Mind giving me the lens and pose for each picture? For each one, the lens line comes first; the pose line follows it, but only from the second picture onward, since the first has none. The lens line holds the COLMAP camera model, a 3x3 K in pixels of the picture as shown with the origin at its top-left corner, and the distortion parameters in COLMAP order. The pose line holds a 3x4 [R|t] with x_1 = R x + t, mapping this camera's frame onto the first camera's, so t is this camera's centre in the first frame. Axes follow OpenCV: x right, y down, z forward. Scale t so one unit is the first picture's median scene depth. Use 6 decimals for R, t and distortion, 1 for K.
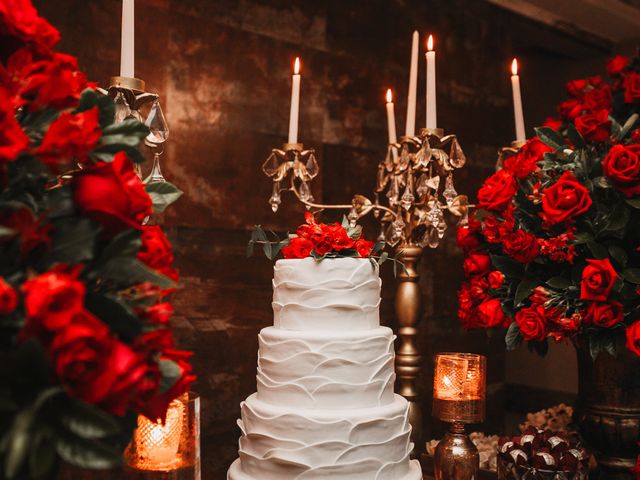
lens RADIAL K [[784.5, 0, 320.0], [0, 784.5, 240.0], [0, 0, 1]] dist [0.033538, 0.053616]
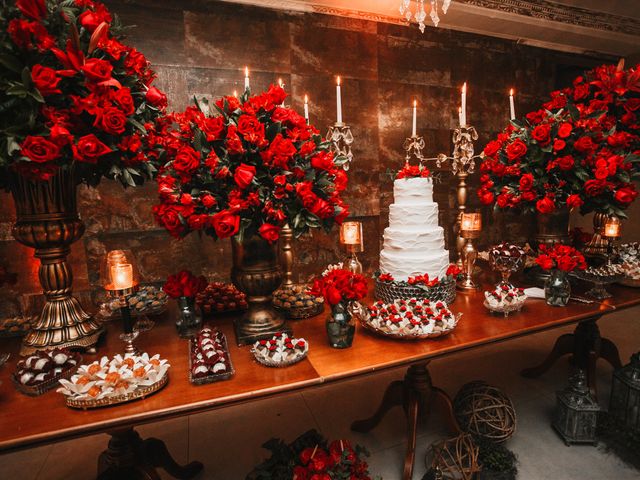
lens RADIAL K [[352.5, 0, 320.0], [0, 352.5, 240.0], [0, 0, 1]] dist [-0.072771, 0.032503]
pose [[0.915740, 0.010618, -0.401631, 0.180499], [0.058433, 0.985502, 0.159283, 0.018529], [0.397499, -0.169331, 0.901843, -0.255244]]
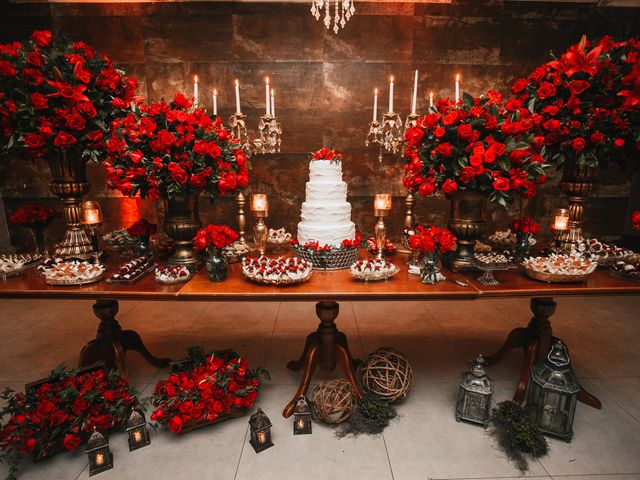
lens RADIAL K [[352.5, 0, 320.0], [0, 352.5, 240.0], [0, 0, 1]] dist [-0.072771, 0.032503]
pose [[0.732354, 0.120559, -0.670167, 0.883707], [0.025360, 0.978690, 0.203773, 0.041753], [0.680452, -0.166229, 0.713690, -0.106091]]
